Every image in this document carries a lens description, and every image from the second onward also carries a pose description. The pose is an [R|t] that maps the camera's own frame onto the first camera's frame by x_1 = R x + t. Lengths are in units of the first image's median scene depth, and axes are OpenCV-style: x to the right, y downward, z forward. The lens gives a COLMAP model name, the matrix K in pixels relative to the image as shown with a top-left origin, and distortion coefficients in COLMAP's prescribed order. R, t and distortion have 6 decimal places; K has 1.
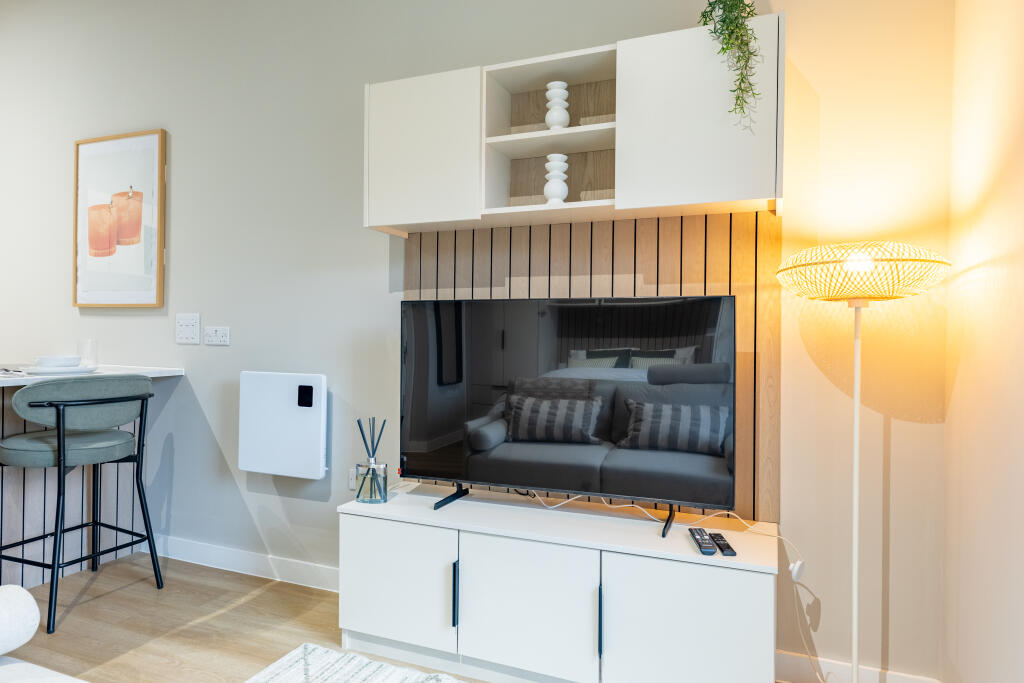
lens RADIAL K [[606.4, 0, 512.0], [0, 606.4, 341.5], [0, 0, 1]] dist [0.001274, -0.000032]
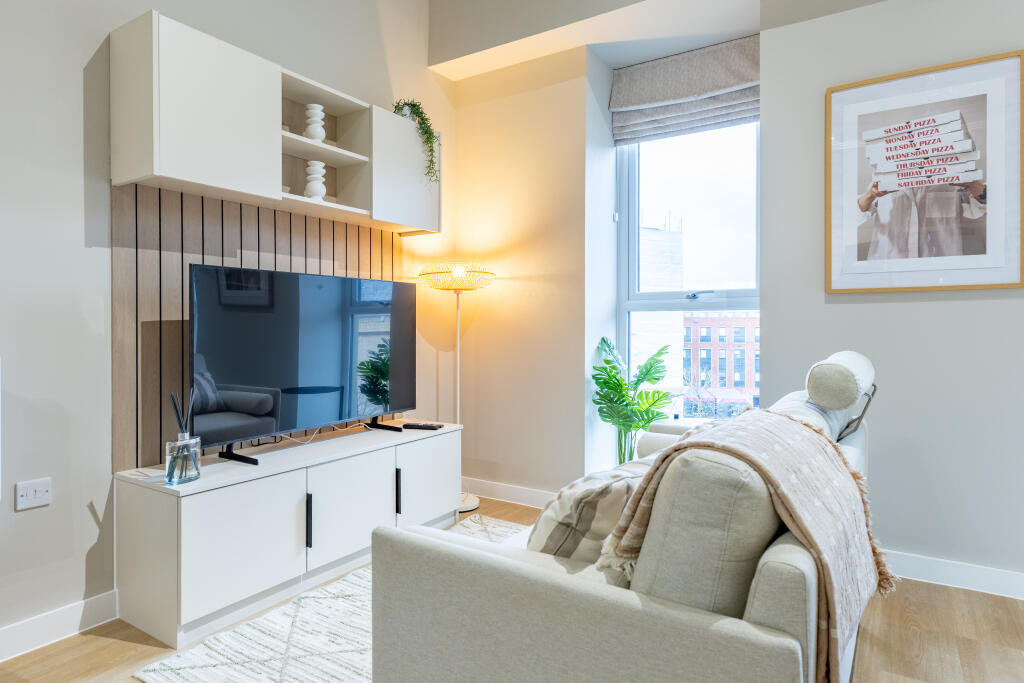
lens RADIAL K [[602.0, 0, 513.1], [0, 602.0, 325.8], [0, 0, 1]] dist [0.001342, 0.000447]
pose [[0.192561, -0.015916, 0.981156, -1.083871], [0.000380, 0.999870, 0.016145, 0.013759], [-0.981285, -0.002736, 0.192542, 0.356251]]
